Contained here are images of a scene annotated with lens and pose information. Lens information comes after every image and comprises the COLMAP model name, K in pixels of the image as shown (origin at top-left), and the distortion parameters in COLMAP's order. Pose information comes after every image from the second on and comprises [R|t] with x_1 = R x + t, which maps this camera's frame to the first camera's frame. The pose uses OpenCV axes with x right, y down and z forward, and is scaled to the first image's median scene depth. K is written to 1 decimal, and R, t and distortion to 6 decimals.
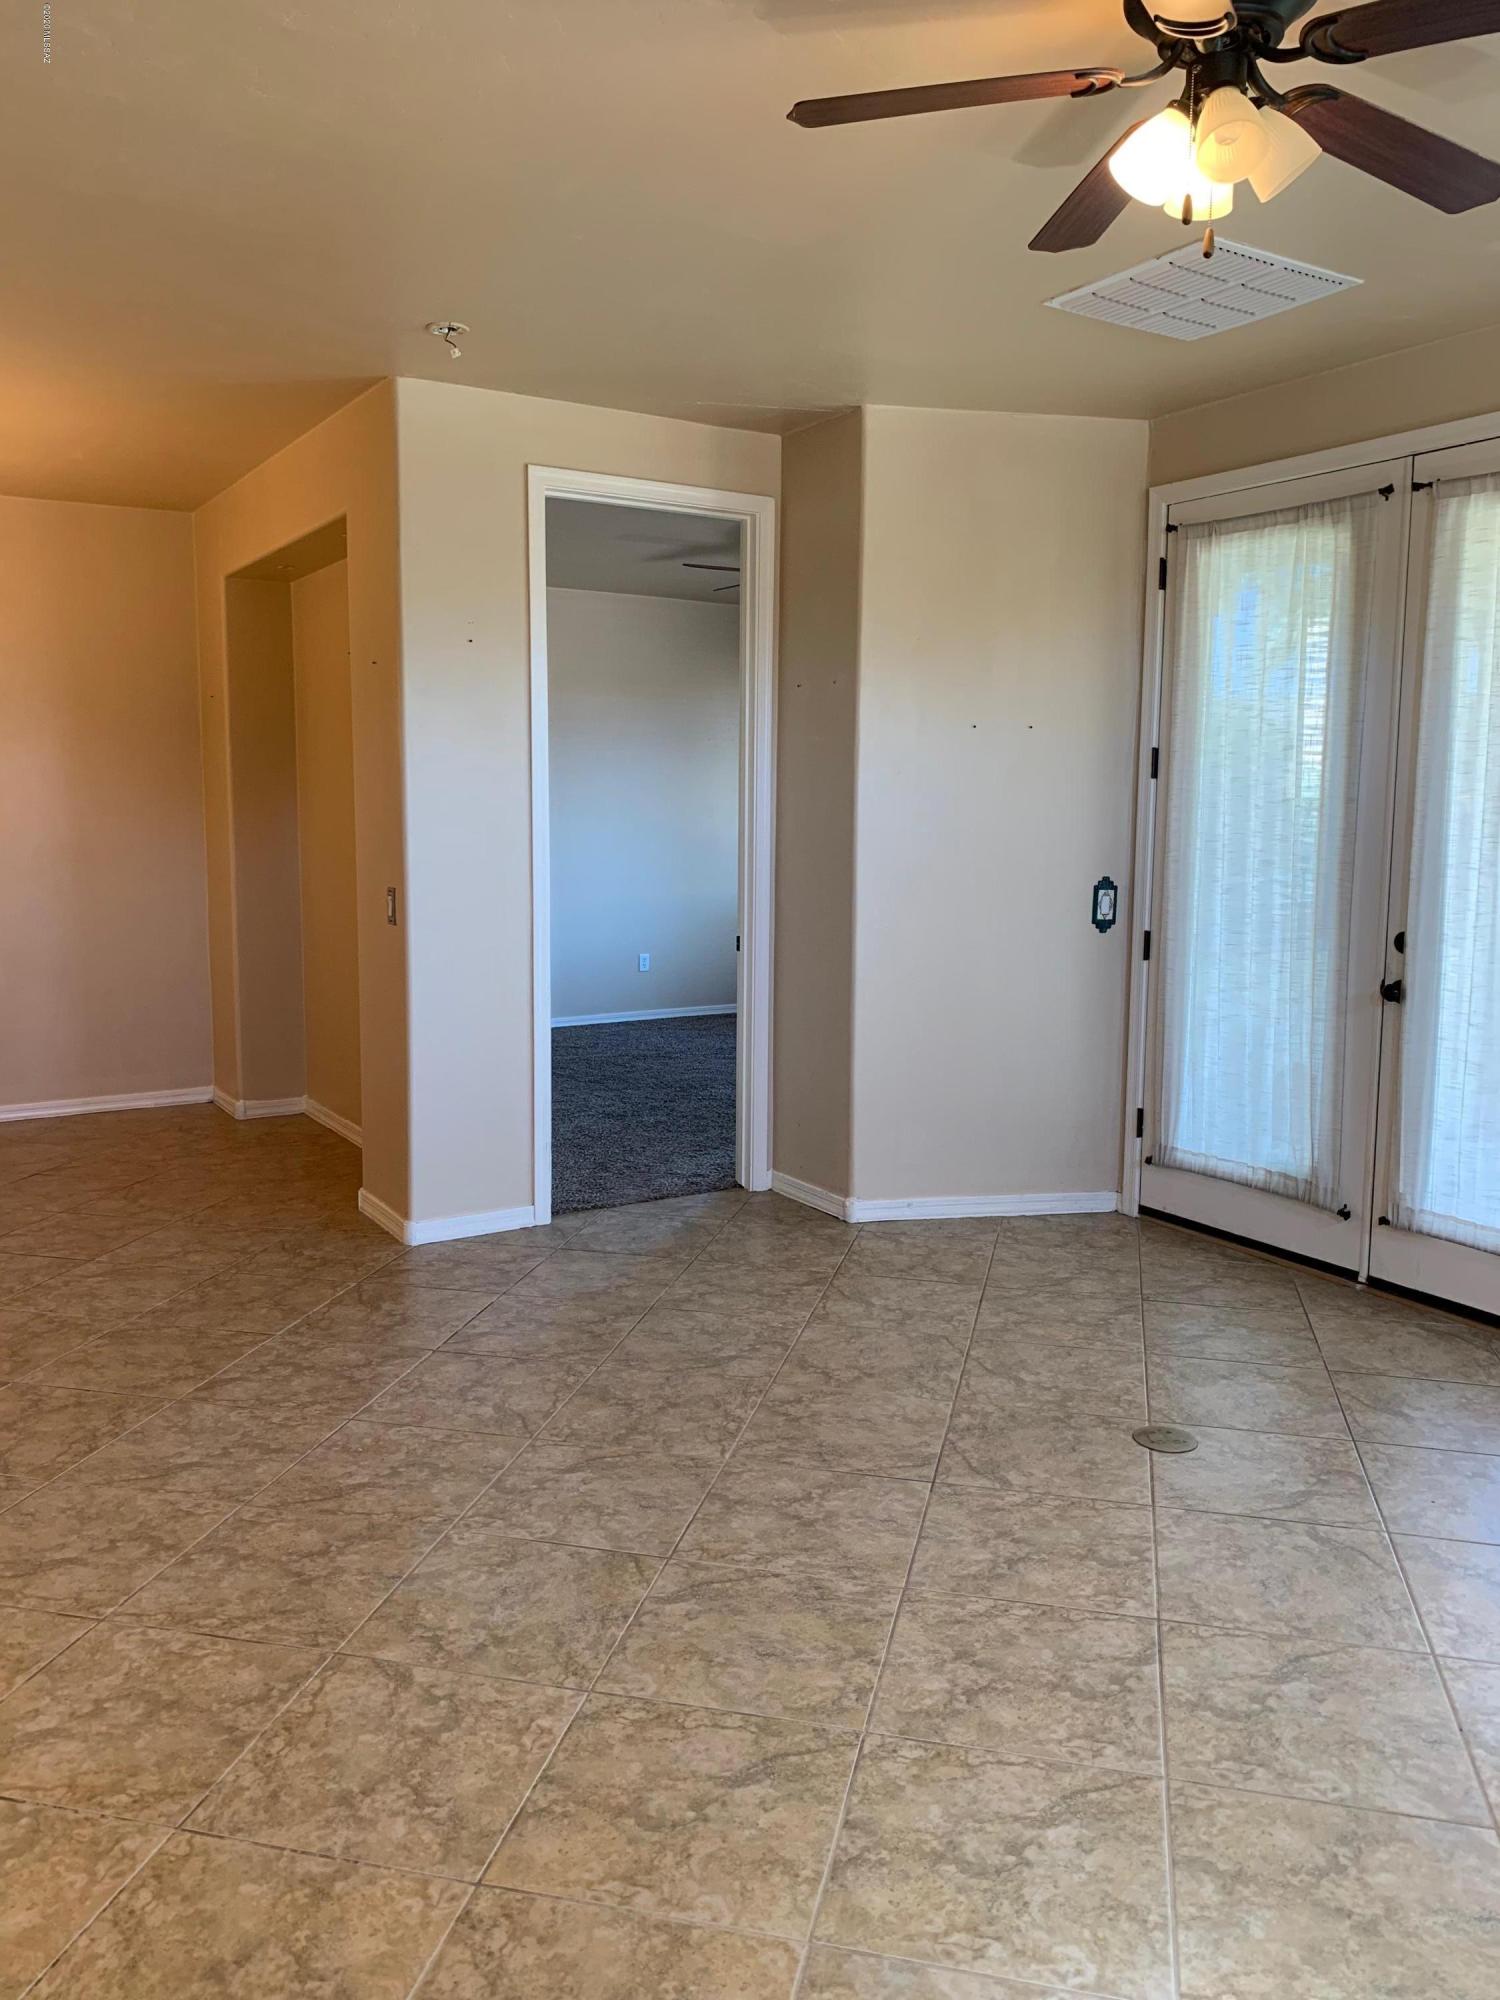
lens RADIAL K [[1525.8, 0, 757.6], [0, 1525.8, 991.2], [0, 0, 1]] dist [0.027285, -0.024266]
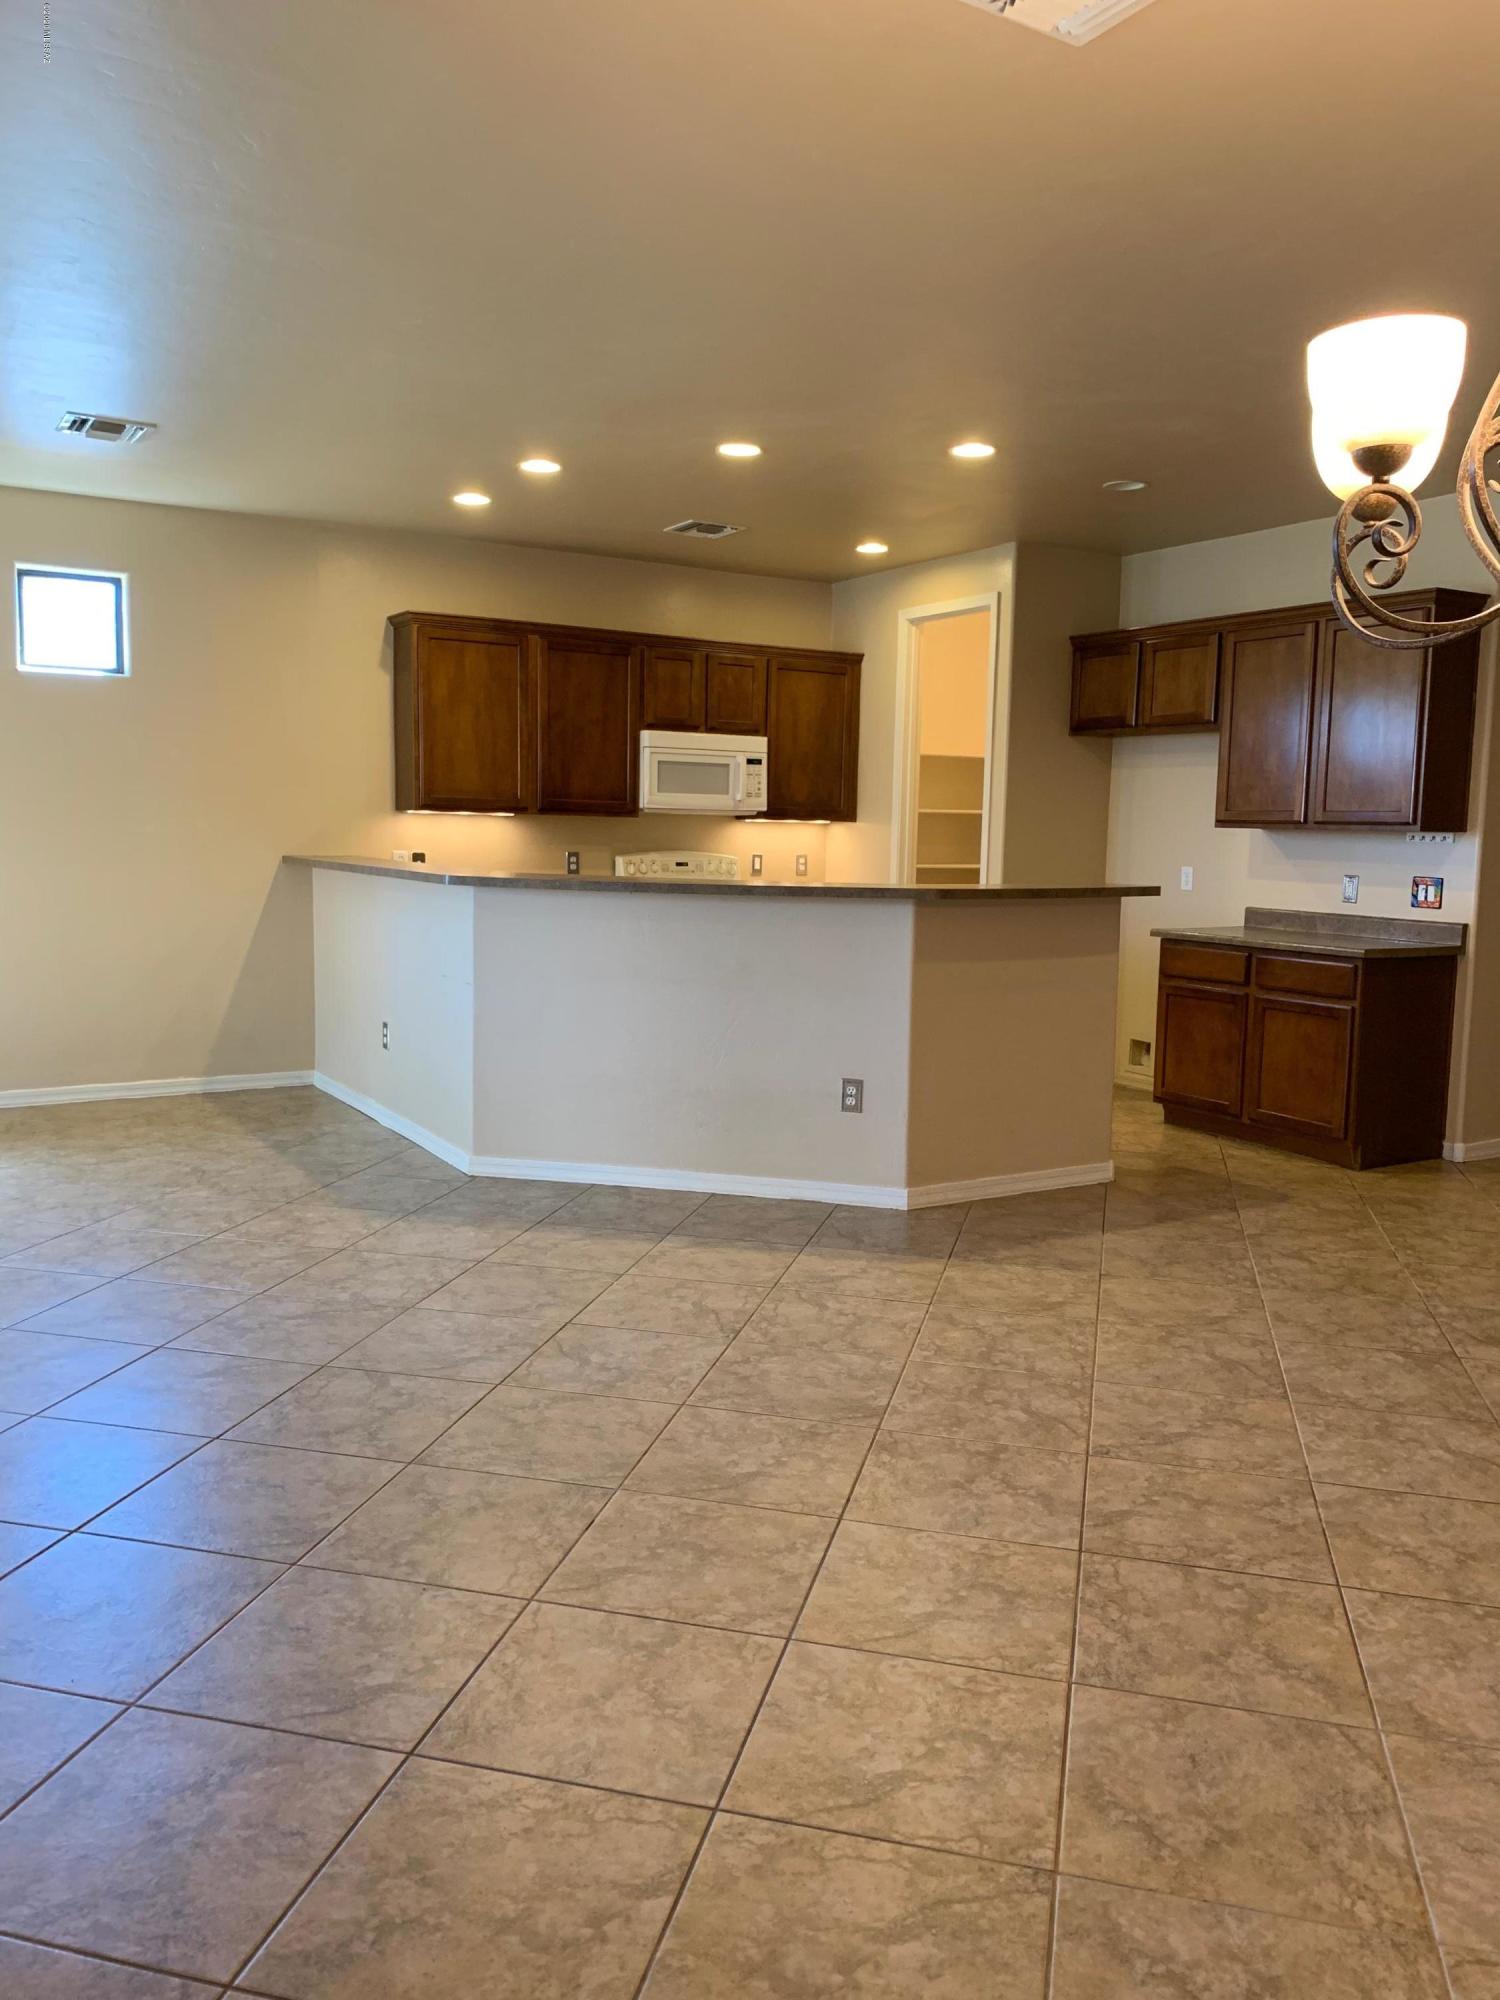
lens RADIAL K [[1525.8, 0, 762.4], [0, 1525.8, 990.4], [0, 0, 1]] dist [0.027285, -0.024266]
pose [[-0.999445, -0.031763, 0.010058, -0.841517], [-0.028506, 0.971488, 0.235370, -0.249003], [-0.017248, 0.234953, -0.971854, 2.175341]]
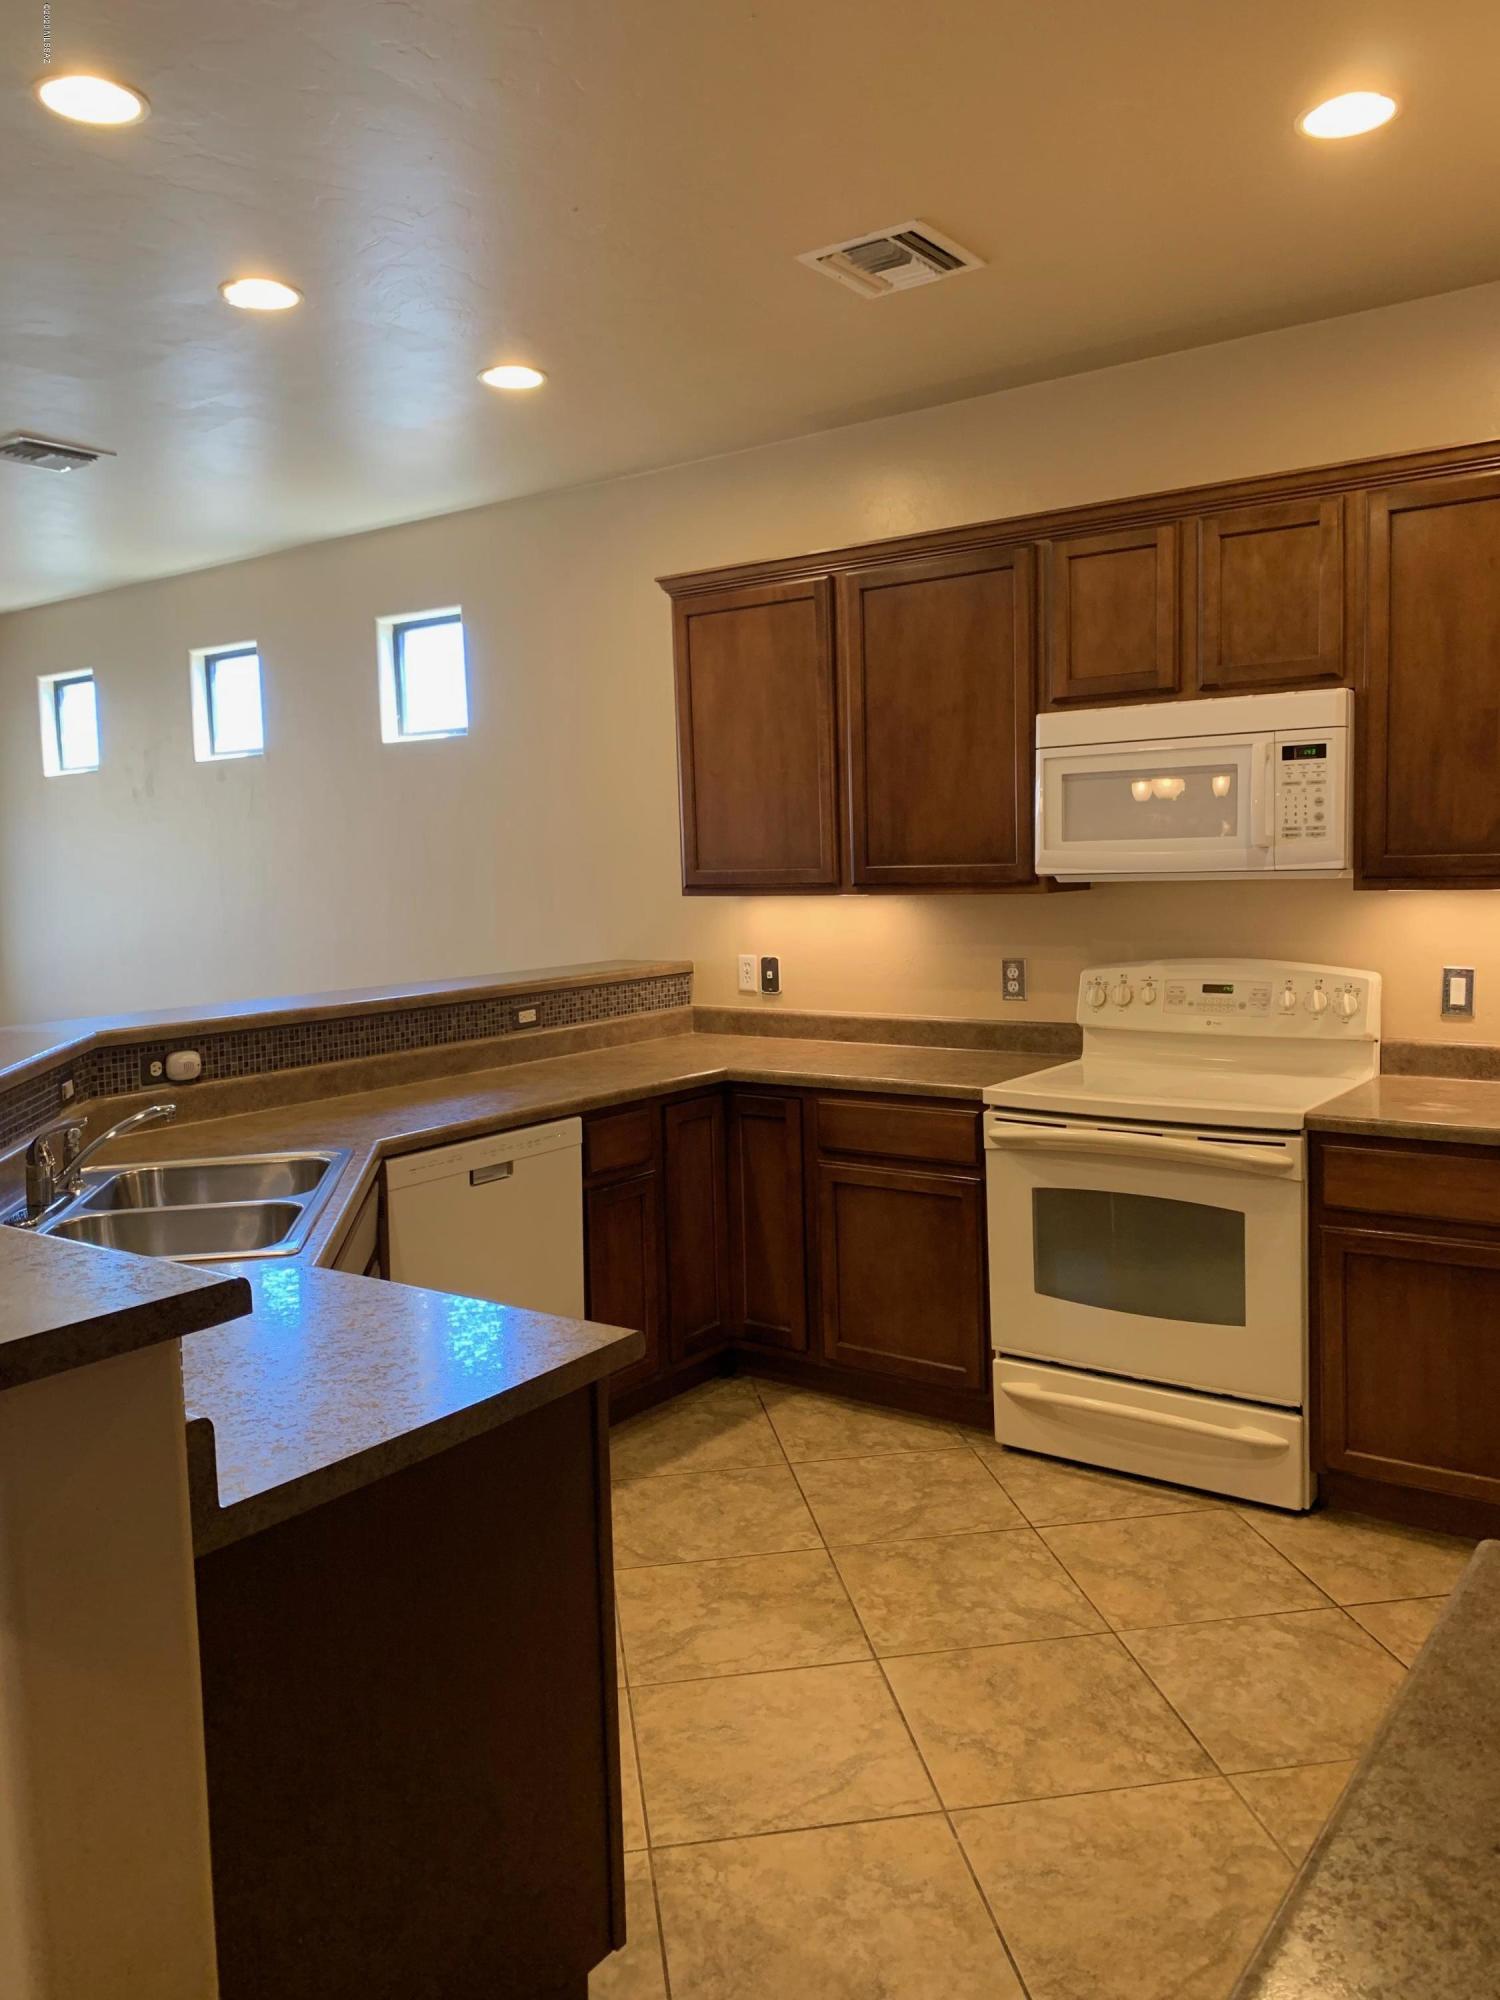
lens RADIAL K [[1525.8, 0, 758.1], [0, 1525.8, 982.7], [0, 0, 1]] dist [0.027285, -0.024266]
pose [[-0.369858, -0.077244, 0.925872, -1.687911], [0.142460, 0.980038, 0.138672, -0.053891], [-0.918101, 0.183189, -0.351471, 0.253757]]
